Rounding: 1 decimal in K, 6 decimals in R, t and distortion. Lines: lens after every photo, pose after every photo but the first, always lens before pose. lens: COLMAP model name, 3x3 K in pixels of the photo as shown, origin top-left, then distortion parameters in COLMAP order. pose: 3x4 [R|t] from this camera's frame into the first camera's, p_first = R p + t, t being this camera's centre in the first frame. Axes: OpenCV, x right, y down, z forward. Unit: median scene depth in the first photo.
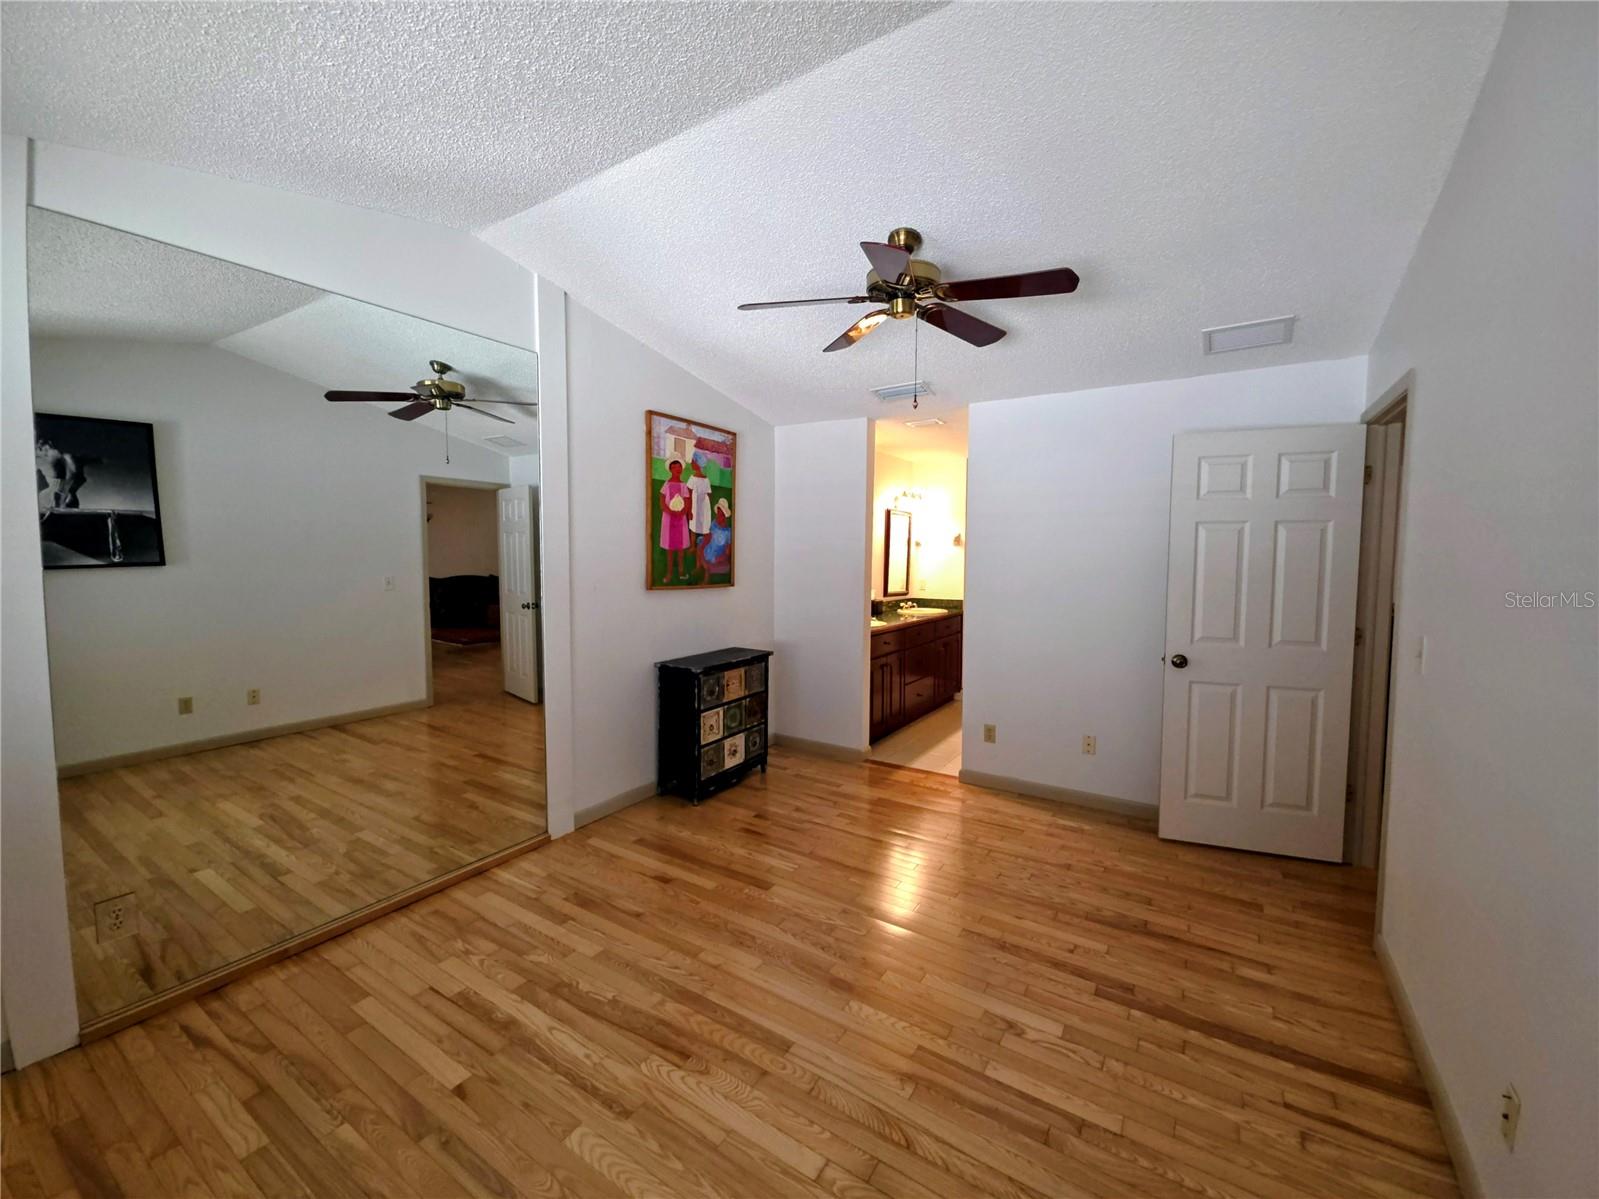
lens RADIAL K [[647.9, 0, 801.7], [0, 647.9, 587.7], [0, 0, 1]] dist [0.006775, -0.000700]
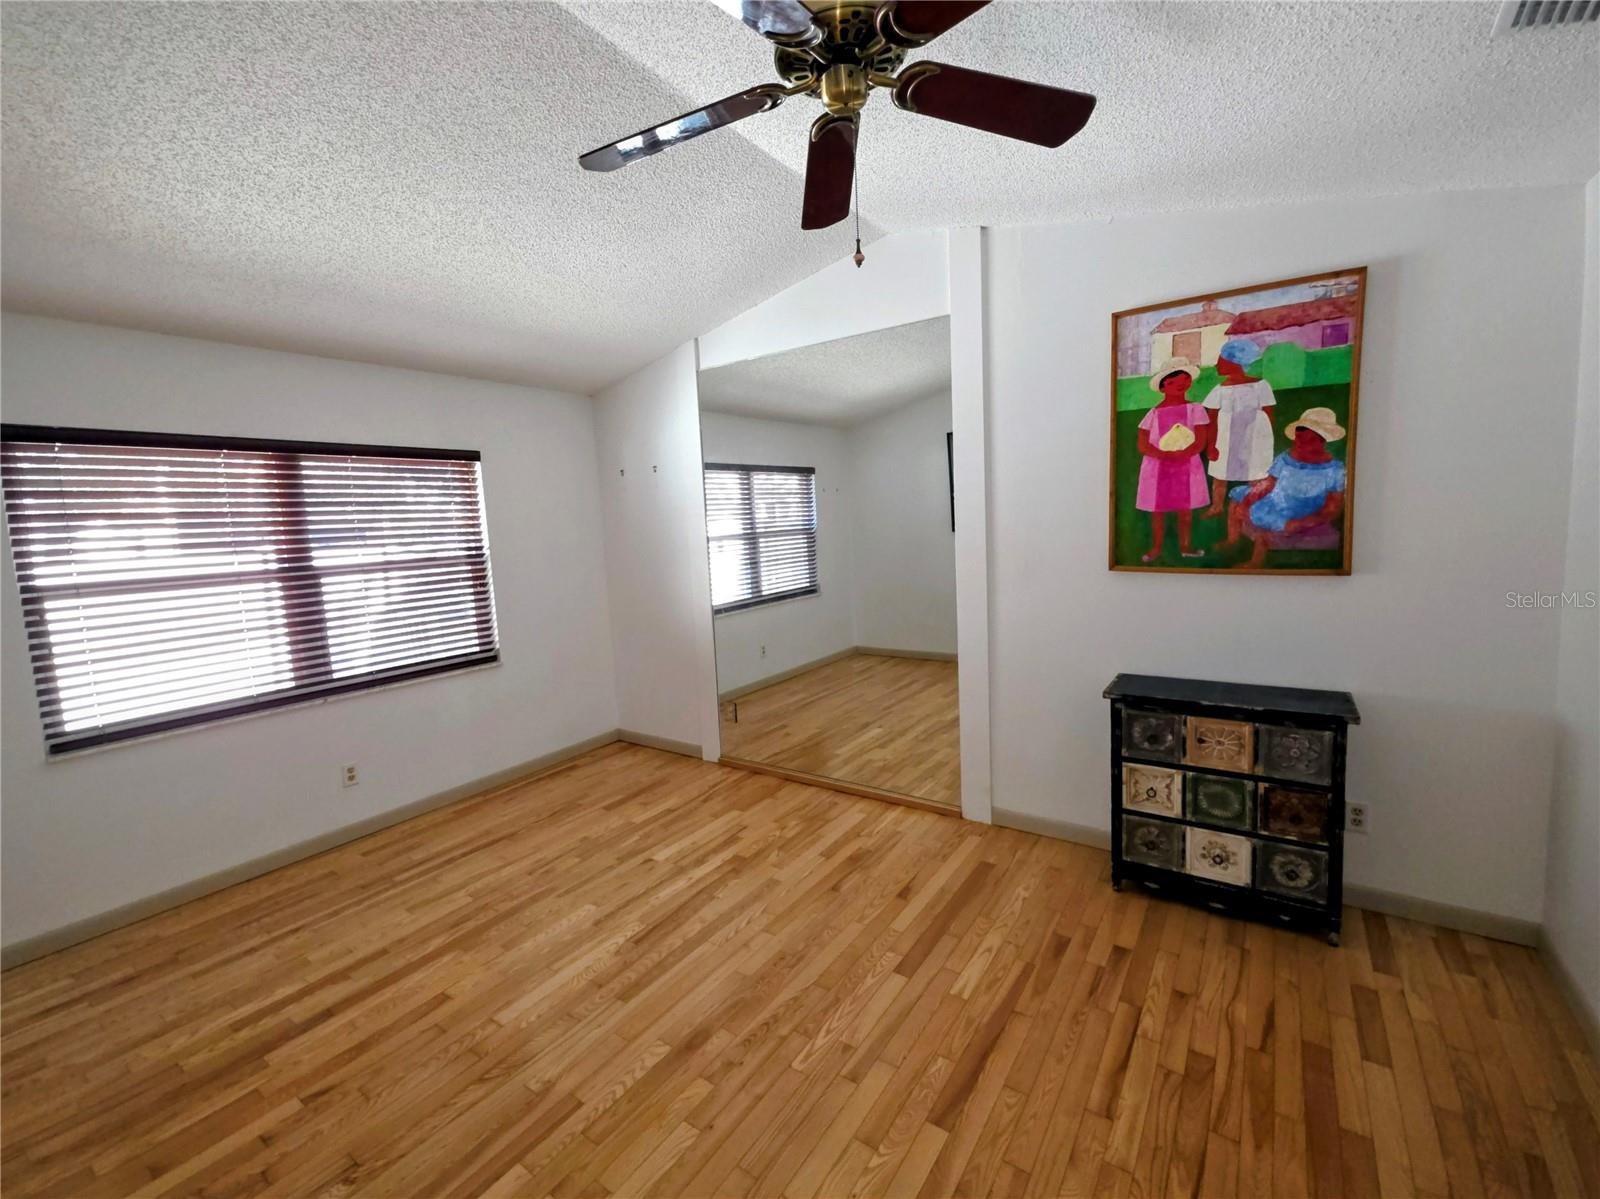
lens RADIAL K [[679.3, 0, 797.3], [0, 679.3, 588.3], [0, 0, 1]] dist [0.003275, -0.000237]
pose [[-0.045748, 0.101202, -0.993813, 0.520485], [-0.010291, 0.994755, 0.101772, -0.048750], [0.998900, 0.014883, -0.044466, 0.673830]]
